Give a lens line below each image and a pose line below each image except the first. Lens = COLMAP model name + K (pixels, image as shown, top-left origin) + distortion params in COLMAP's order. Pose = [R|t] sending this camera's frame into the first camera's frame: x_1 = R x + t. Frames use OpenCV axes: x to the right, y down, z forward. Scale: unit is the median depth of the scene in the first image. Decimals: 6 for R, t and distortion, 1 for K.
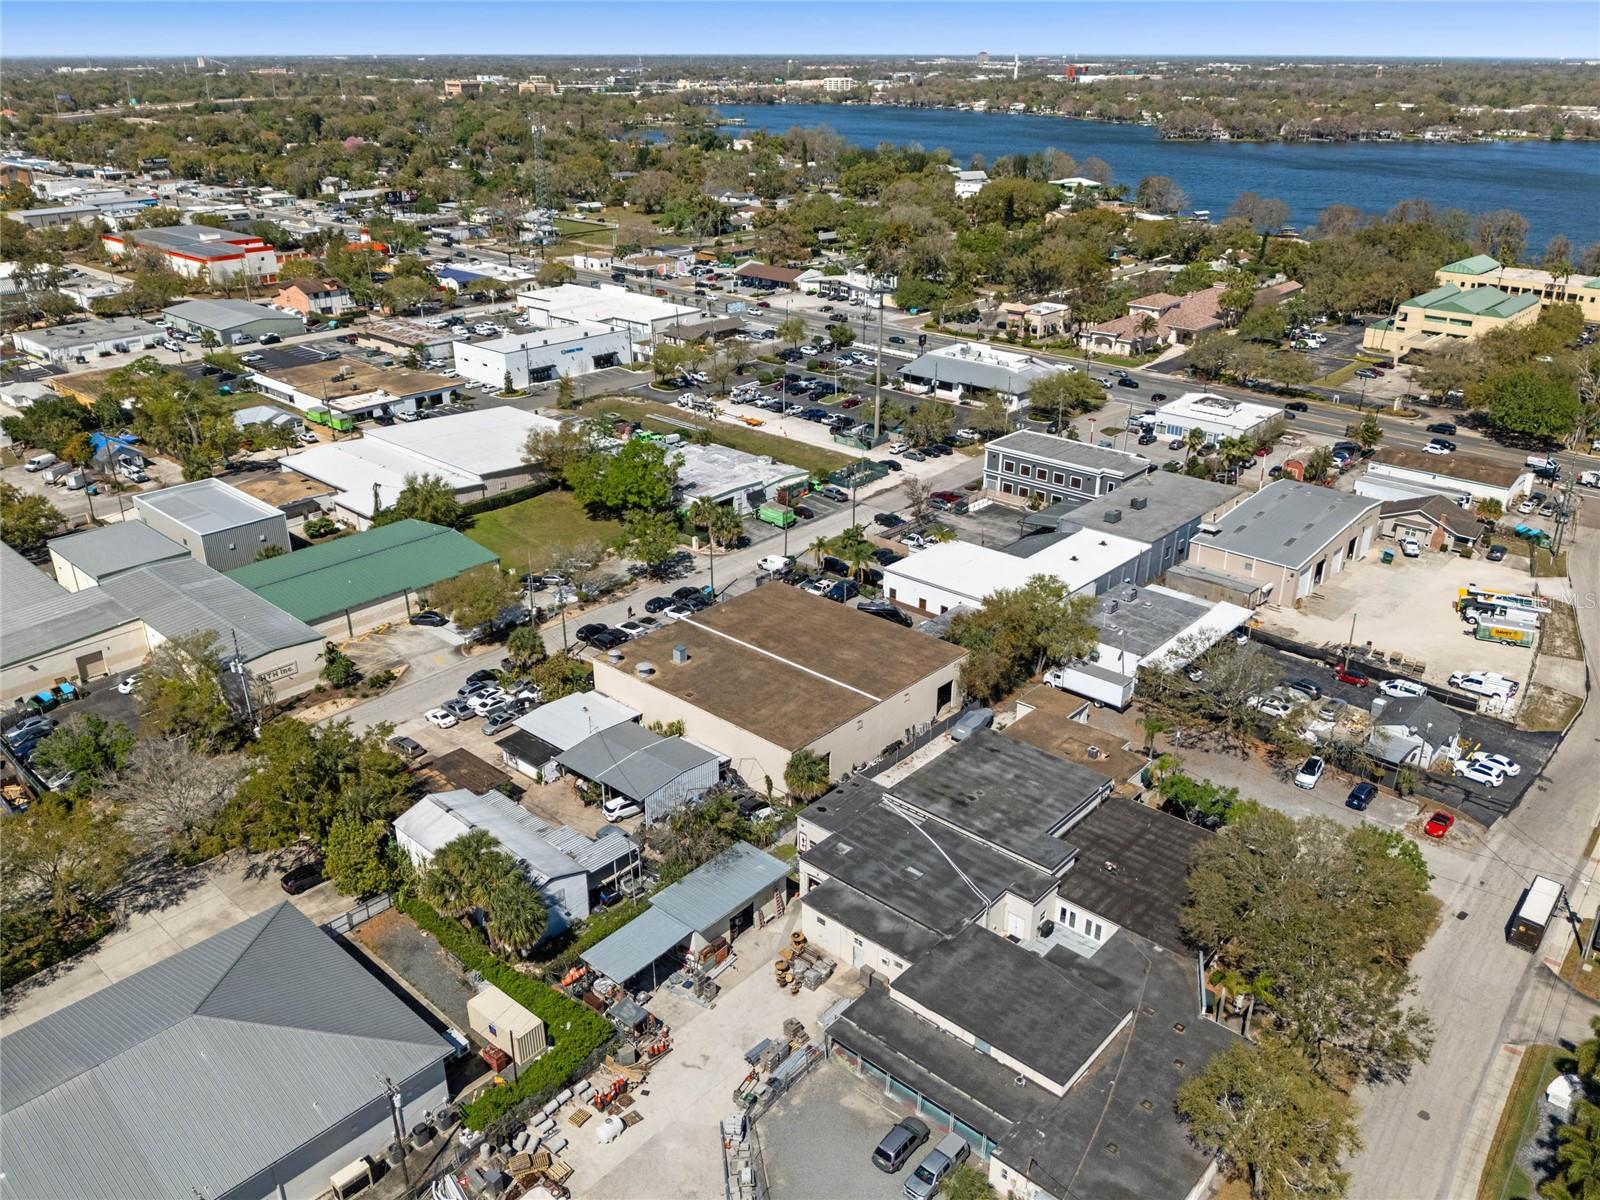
lens RADIAL K [[1215.1, 0, 800.0], [0, 1215.1, 600.0], [0, 0, 1]] dist [0.059615, -0.097033]
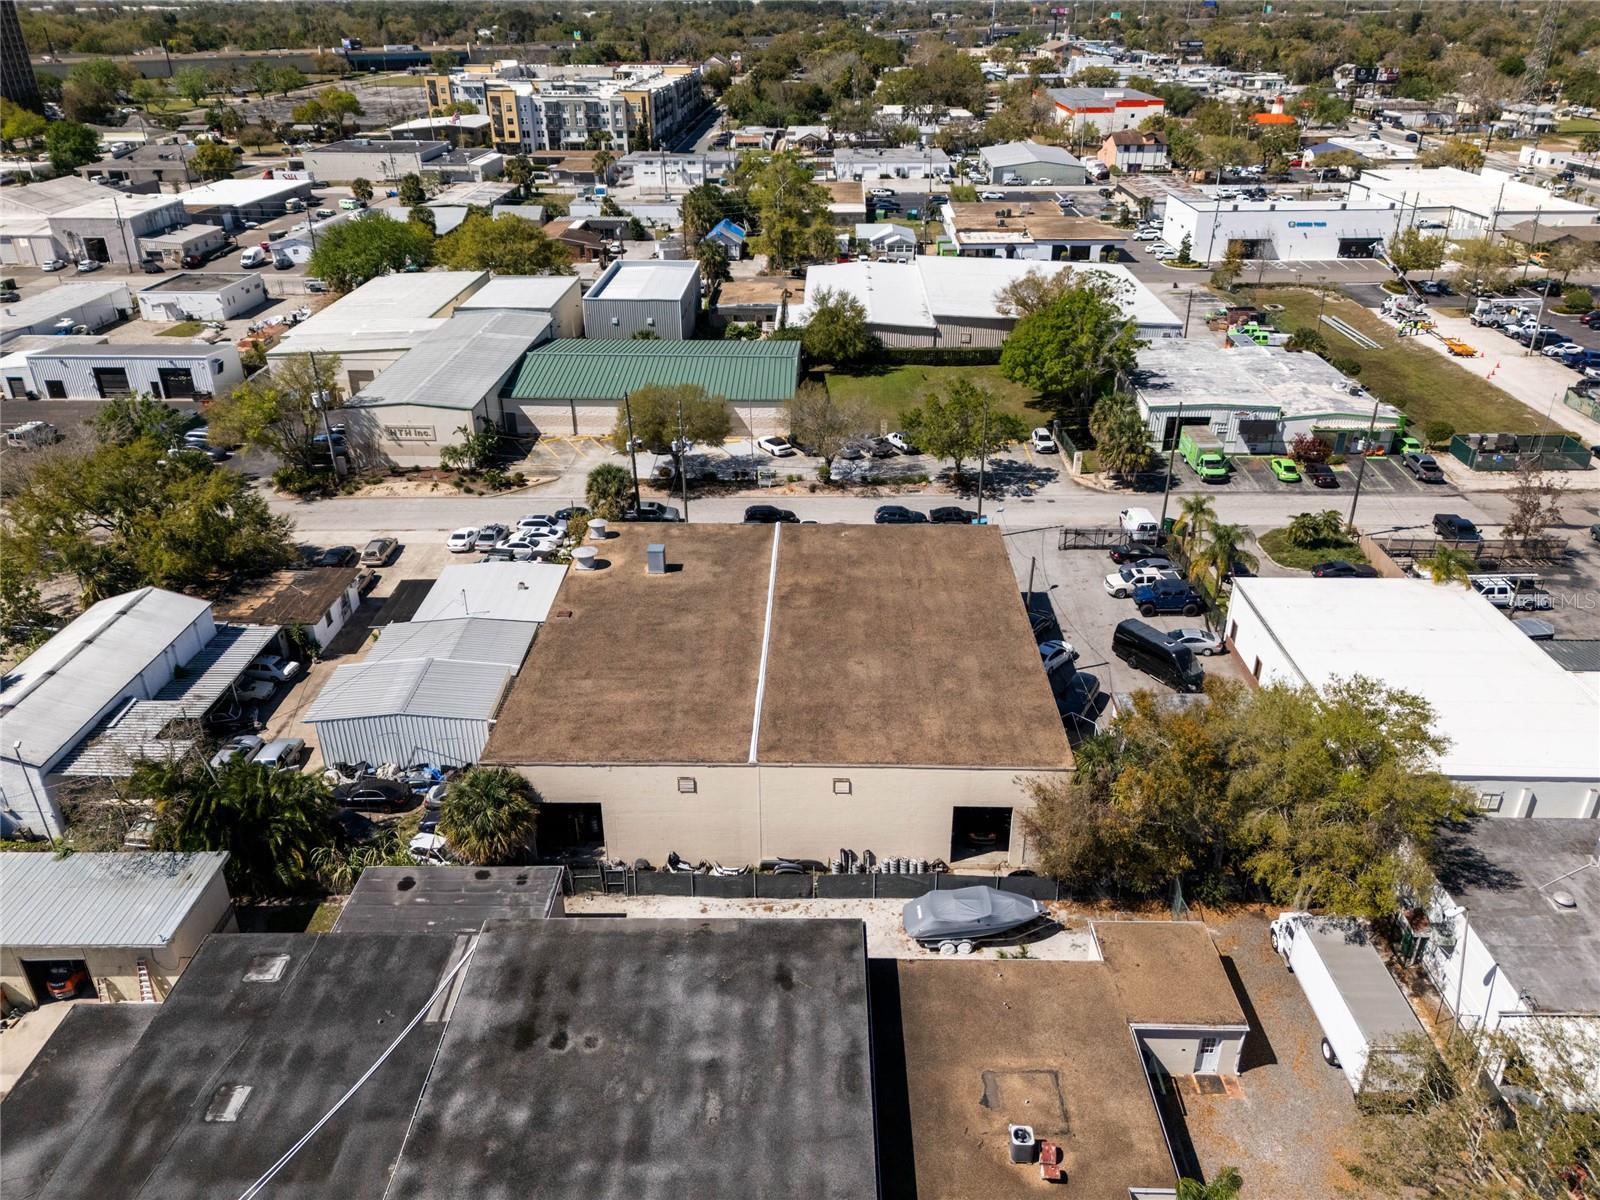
lens RADIAL K [[1171.4, 0, 803.1], [0, 1171.4, 599.1], [0, 0, 1]] dist [0.069135, -0.061090]
pose [[0.657148, 0.341350, -0.672039, 0.237299], [-0.304685, 0.935789, 0.177384, -0.042139], [0.689437, 0.088193, 0.718956, 0.434130]]
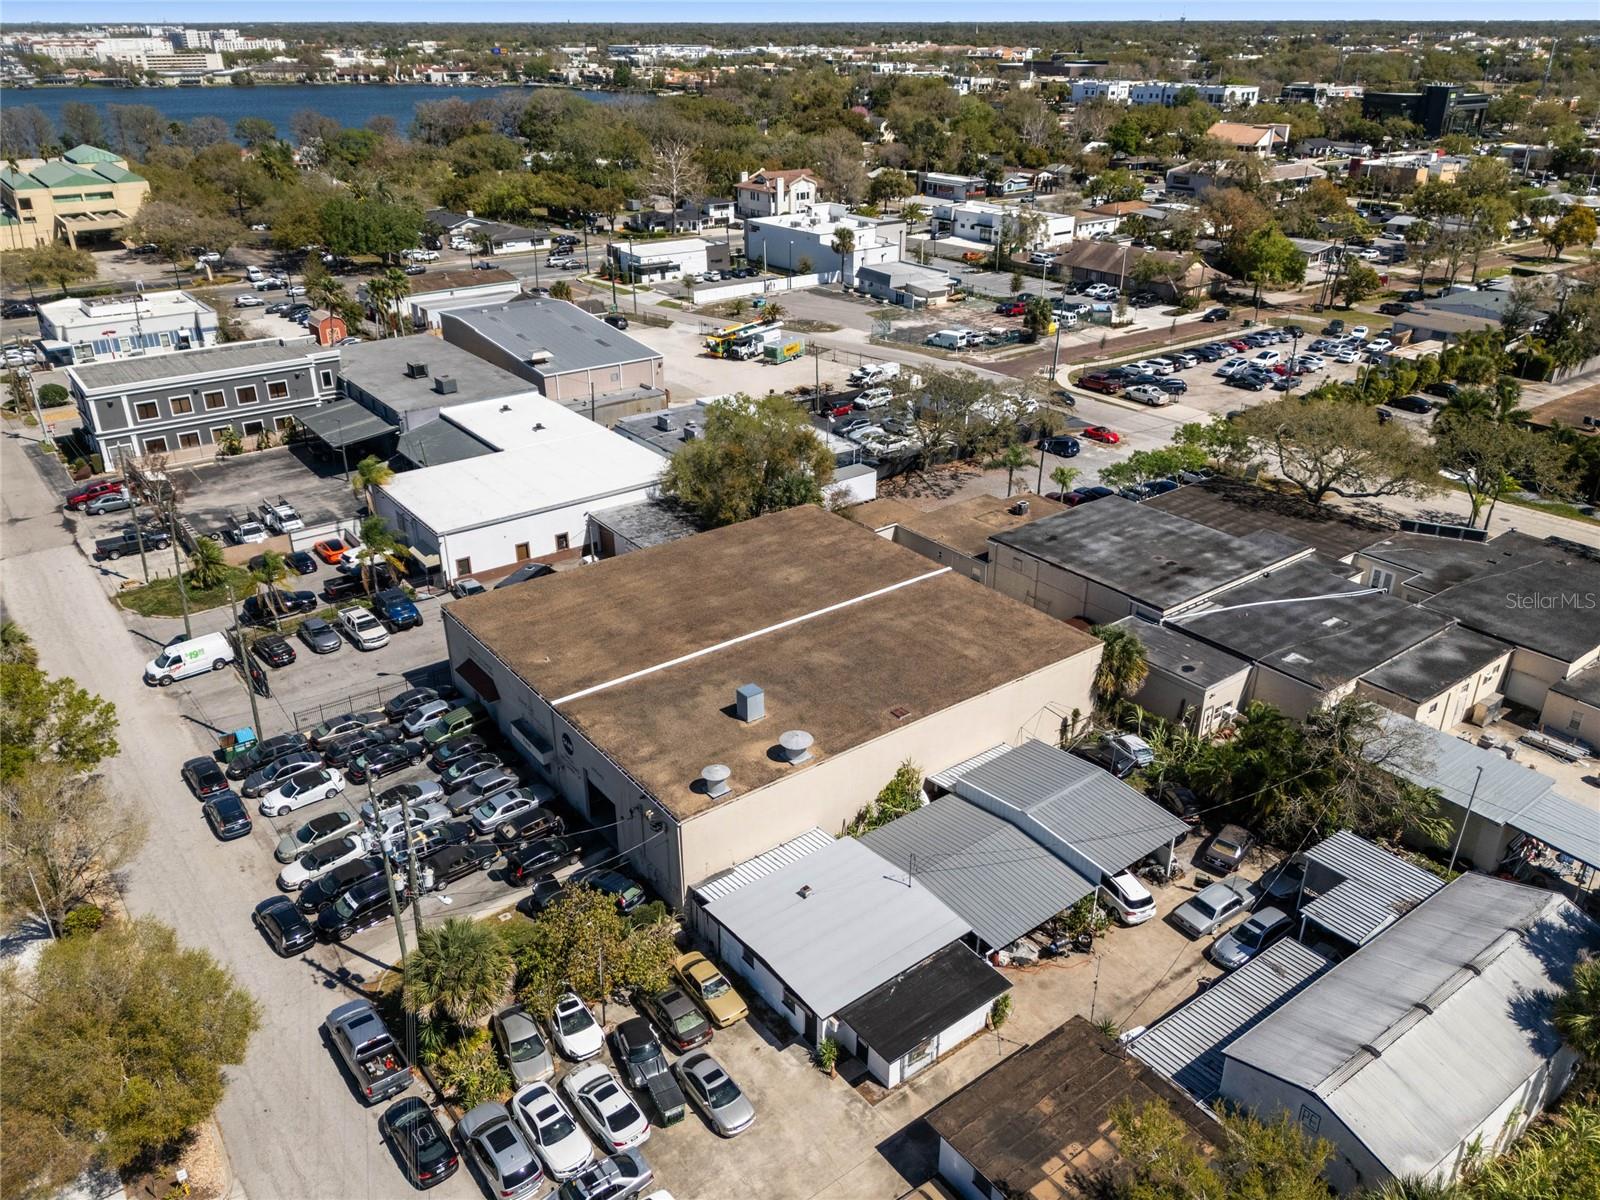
lens RADIAL K [[1185.4, 0, 802.8], [0, 1185.4, 631.8], [0, 0, 1]] dist [0.047703, -0.059866]
pose [[0.186680, -0.448555, 0.874042, -0.343384], [0.403068, 0.846324, 0.348242, -0.094641], [-0.895928, 0.287289, 0.338789, 0.554441]]
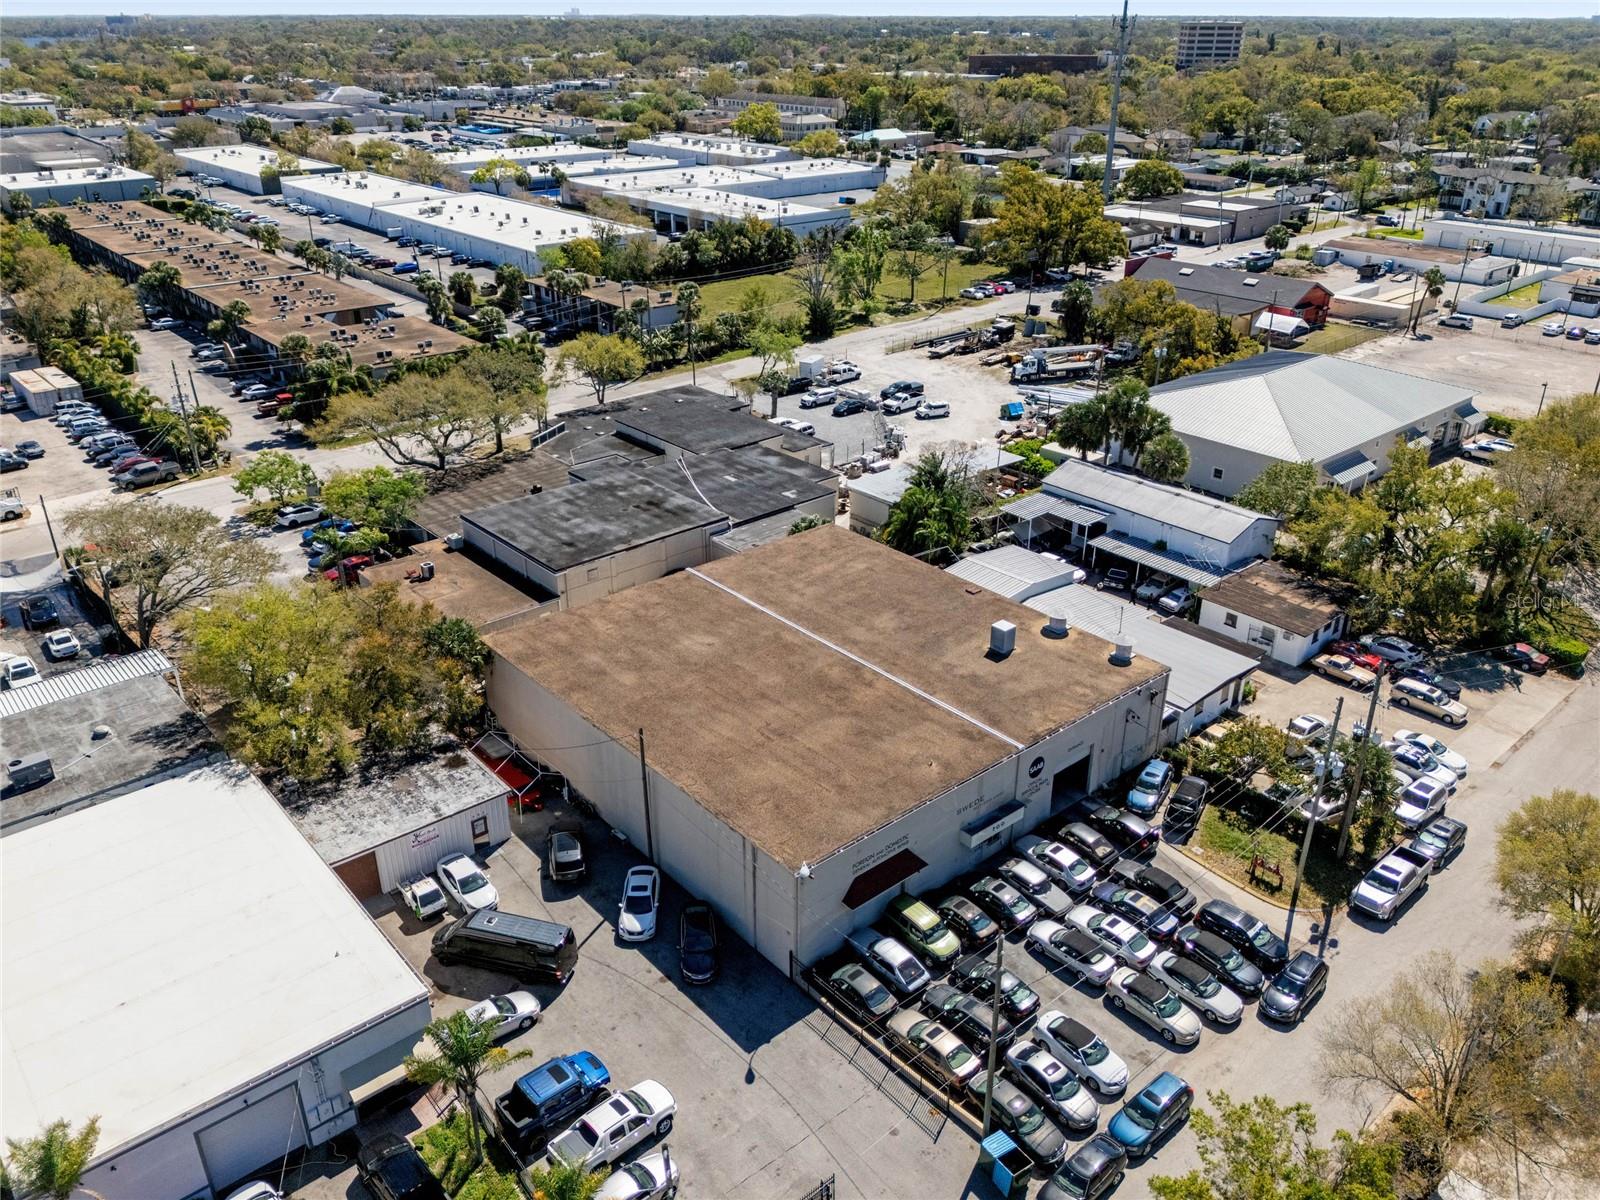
lens RADIAL K [[1209.0, 0, 804.5], [0, 1209.0, 598.7], [0, 0, 1]] dist [0.050865, -0.078755]
pose [[-0.993394, -0.051138, 0.102733, -0.044266], [0.045407, 0.647007, 0.761131, -0.268548], [-0.105392, 0.760767, -0.640411, 0.925060]]
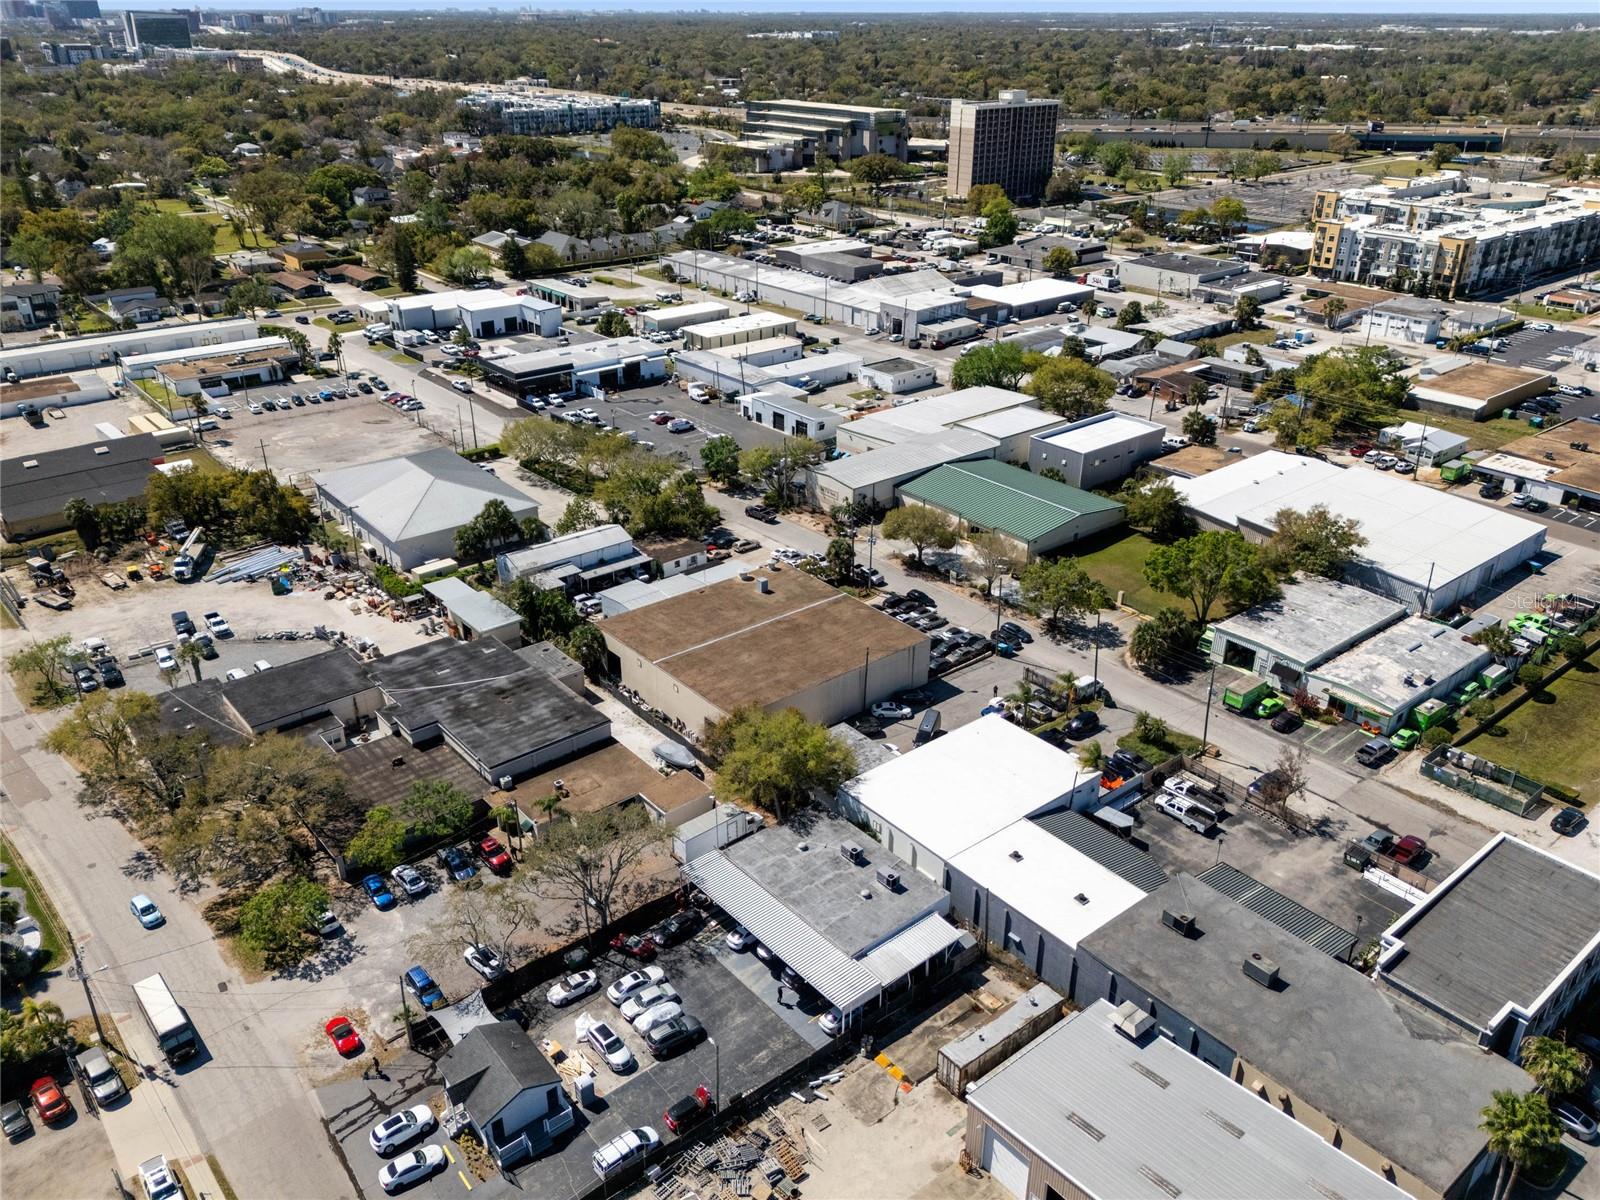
lens RADIAL K [[1197.8, 0, 801.9], [0, 1197.8, 602.4], [0, 0, 1]] dist [0.059760, -0.070436]
pose [[-0.140772, 0.435986, -0.888876, 0.655390], [-0.406929, 0.792992, 0.453401, -0.338818], [0.902548, 0.425535, 0.065784, 0.660605]]
